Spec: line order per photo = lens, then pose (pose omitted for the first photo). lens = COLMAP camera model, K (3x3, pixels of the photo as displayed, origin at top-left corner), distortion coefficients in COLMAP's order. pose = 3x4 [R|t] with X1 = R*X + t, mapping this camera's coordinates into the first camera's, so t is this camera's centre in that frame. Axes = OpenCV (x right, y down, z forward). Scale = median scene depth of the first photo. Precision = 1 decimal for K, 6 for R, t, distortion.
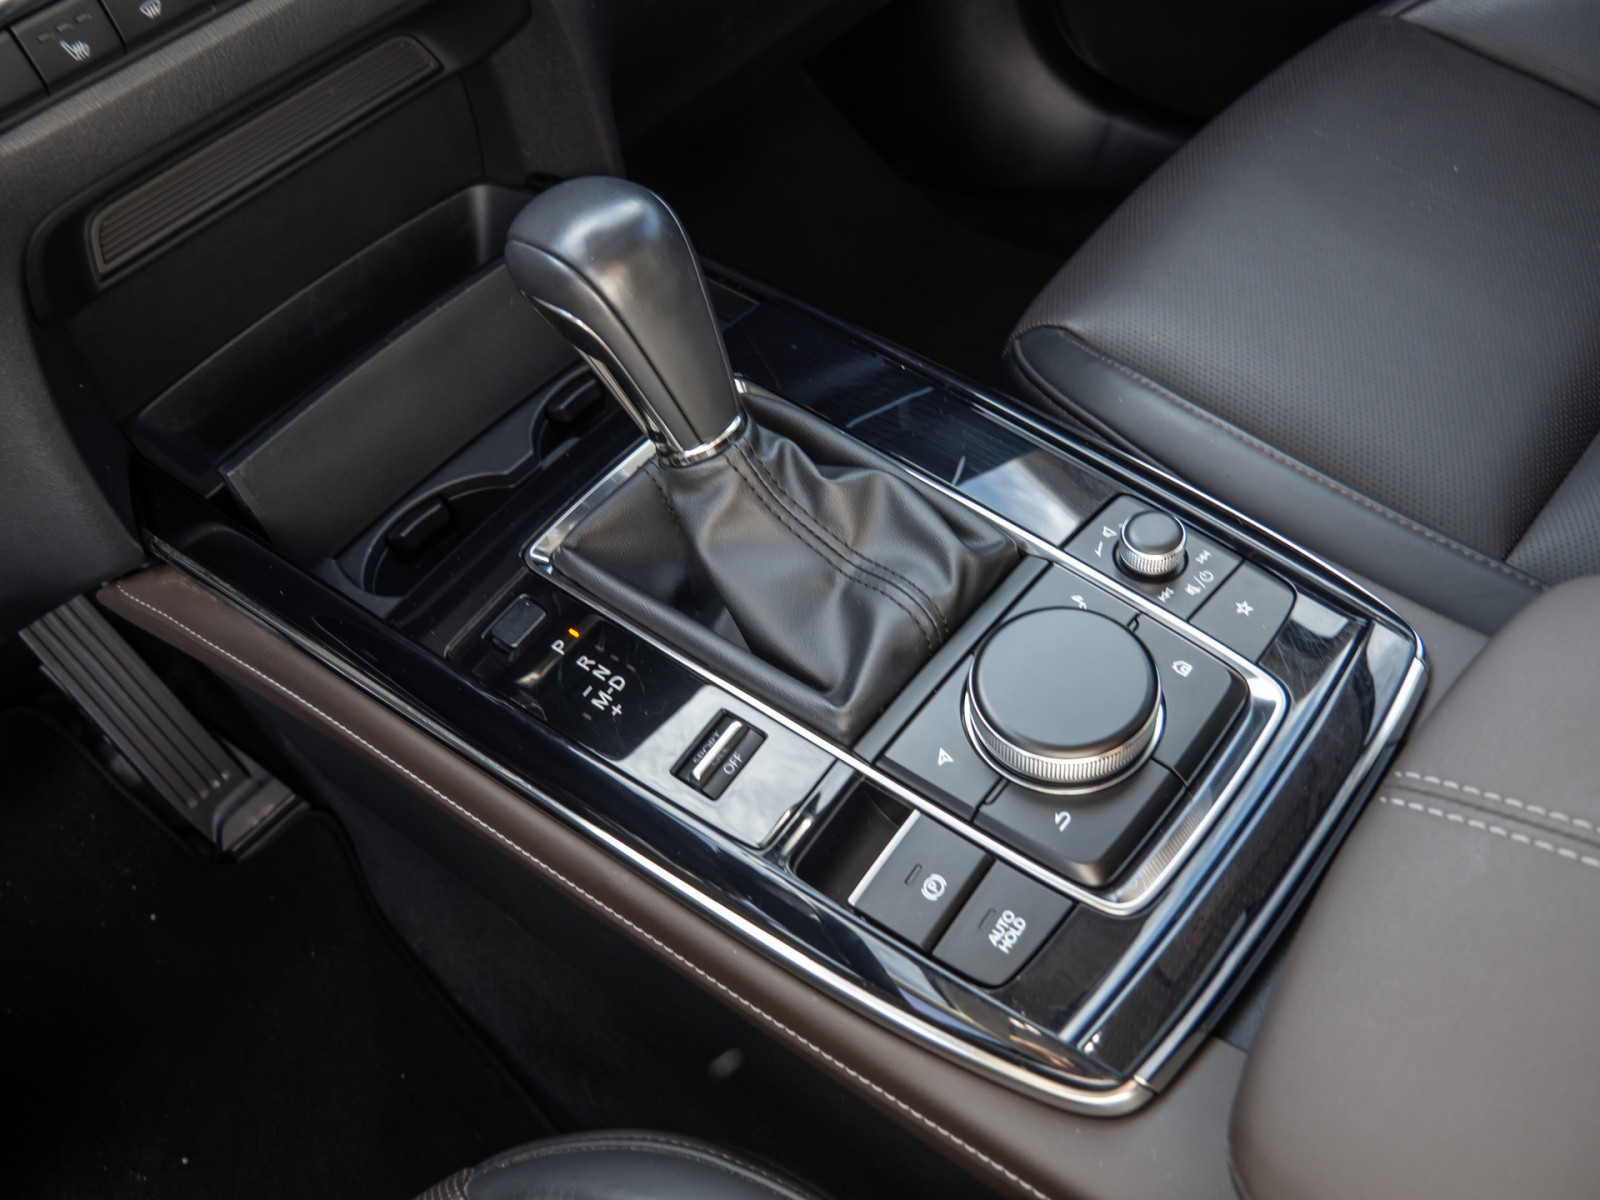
lens RADIAL K [[1151.0, 0, 800.0], [0, 1151.0, 600.0], [0, 0, 1]] dist [-0.050066, 0.007862]
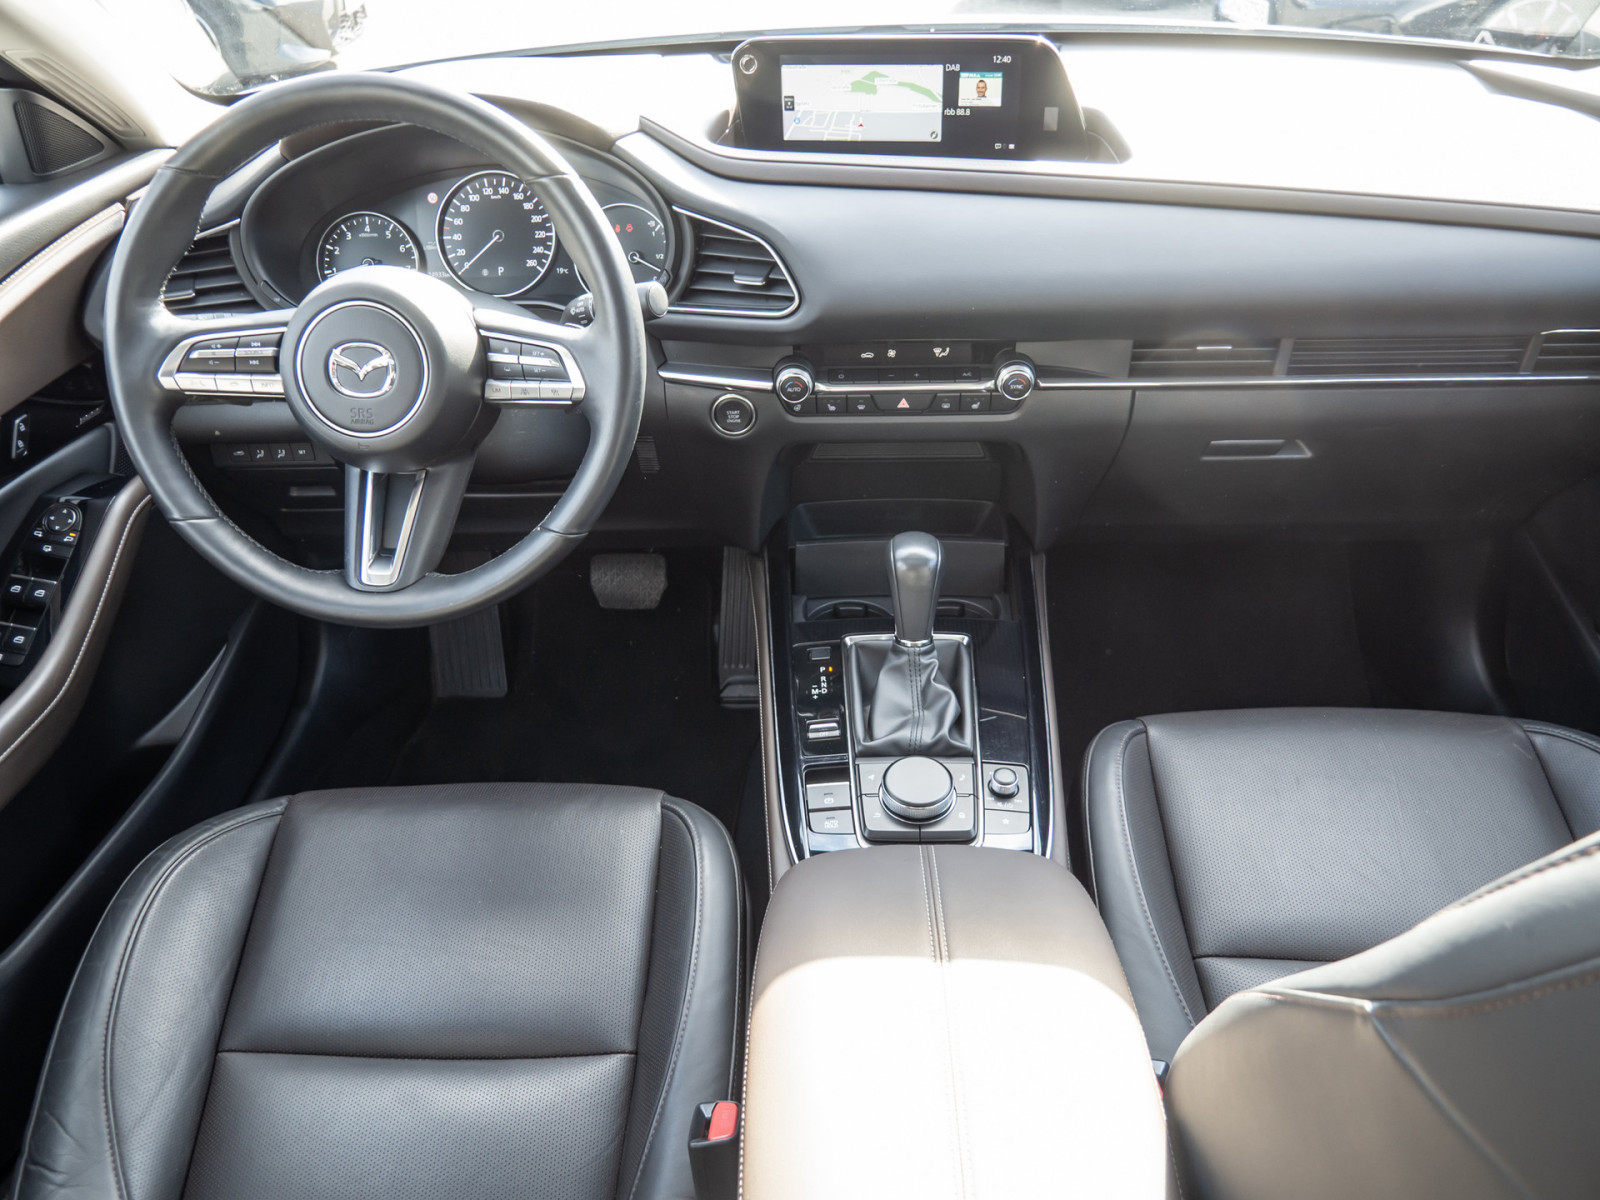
lens RADIAL K [[1151.0, 0, 800.0], [0, 1151.0, 600.0], [0, 0, 1]] dist [-0.050066, 0.007862]
pose [[0.627969, 0.569828, -0.530047, 1.058574], [-0.644973, 0.762204, 0.055282, -0.191027], [0.435505, 0.307151, 0.846164, -1.282235]]
